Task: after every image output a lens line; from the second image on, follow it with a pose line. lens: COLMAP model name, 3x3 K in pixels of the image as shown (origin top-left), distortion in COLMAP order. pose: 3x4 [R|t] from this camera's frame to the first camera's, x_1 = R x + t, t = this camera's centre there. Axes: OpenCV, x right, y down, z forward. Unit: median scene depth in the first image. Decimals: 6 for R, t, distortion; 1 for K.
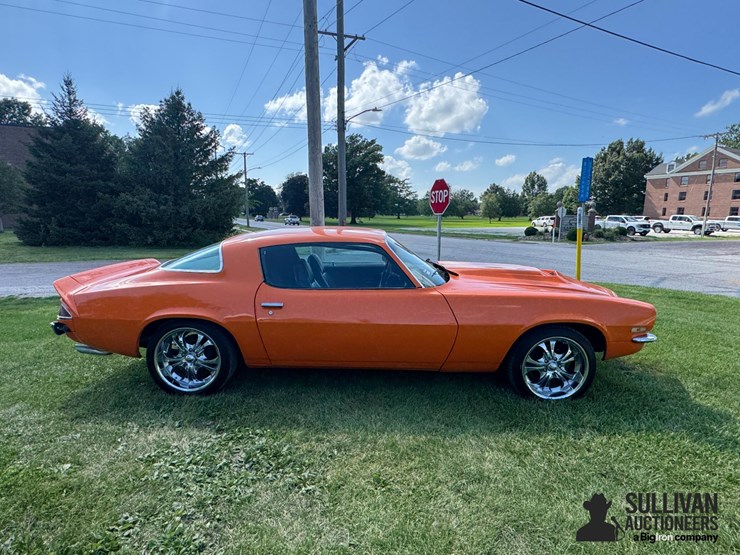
lens RADIAL K [[428.6, 0, 362.5], [0, 428.6, 280.1], [0, 0, 1]] dist [-0.003841, 0.002098]
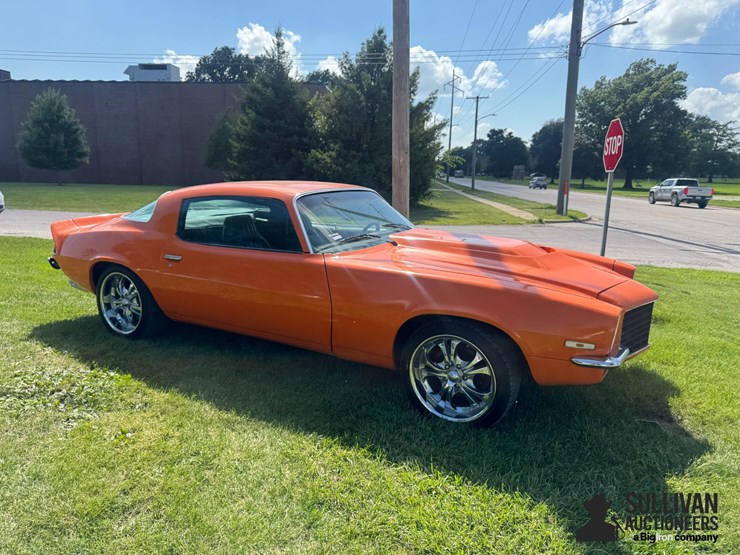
lens RADIAL K [[538.0, 0, 362.2], [0, 538.0, 274.6], [0, 0, 1]] dist [0.046374, -0.065068]
pose [[0.868740, 0.097871, -0.485502, 0.107639], [-0.083403, 0.995190, 0.051380, -0.000408], [0.488196, -0.004144, 0.872724, 0.019252]]
